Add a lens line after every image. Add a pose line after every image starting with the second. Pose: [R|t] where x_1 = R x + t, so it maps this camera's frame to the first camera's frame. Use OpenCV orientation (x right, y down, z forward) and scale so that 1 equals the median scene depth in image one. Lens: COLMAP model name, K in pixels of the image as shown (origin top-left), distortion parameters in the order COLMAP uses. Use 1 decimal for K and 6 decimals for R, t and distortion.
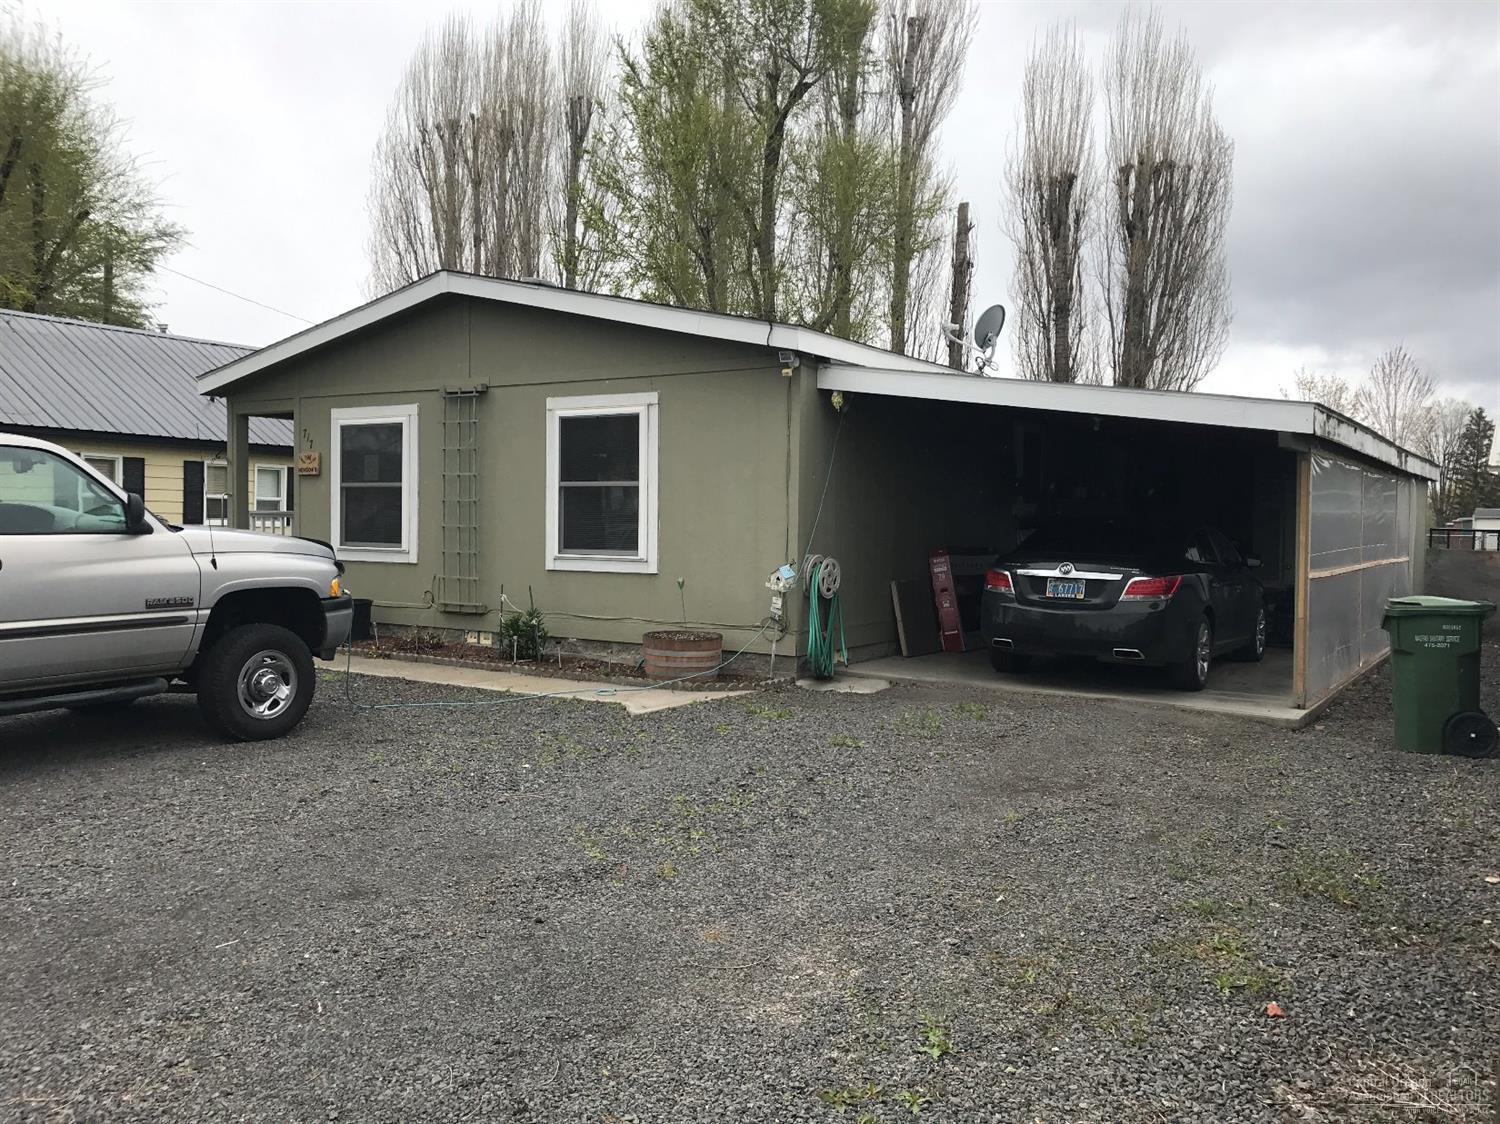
lens RADIAL K [[1223.7, 0, 750.3], [0, 1223.7, 558.5], [0, 0, 1]] dist [0.006510, -0.009263]
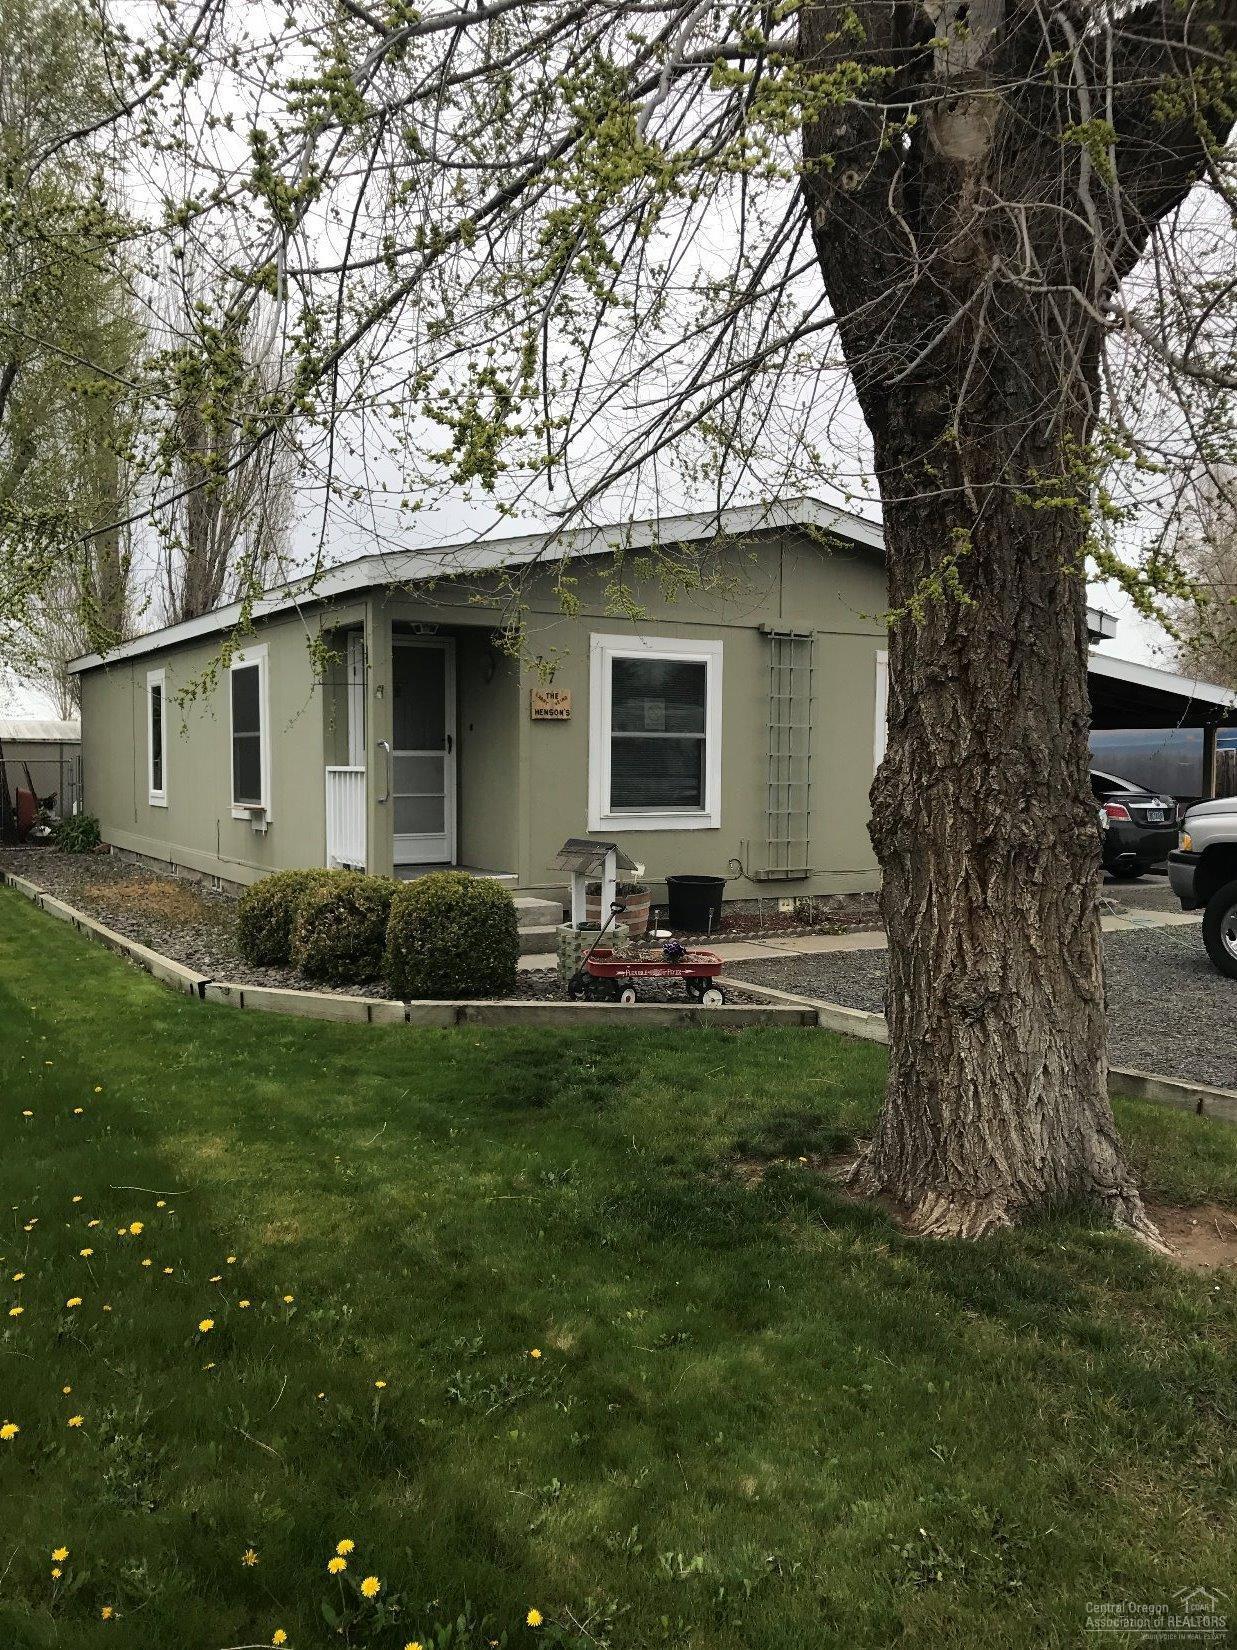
lens RADIAL K [[1346.0, 0, 617.0], [0, 1346.0, 828.9], [0, 0, 1]] dist [0.006510, -0.009263]
pose [[0.449318, -0.046713, 0.892150, -1.091612], [0.039537, 0.998693, 0.032380, -0.027509], [-0.892497, 0.020724, 0.450577, 0.617819]]
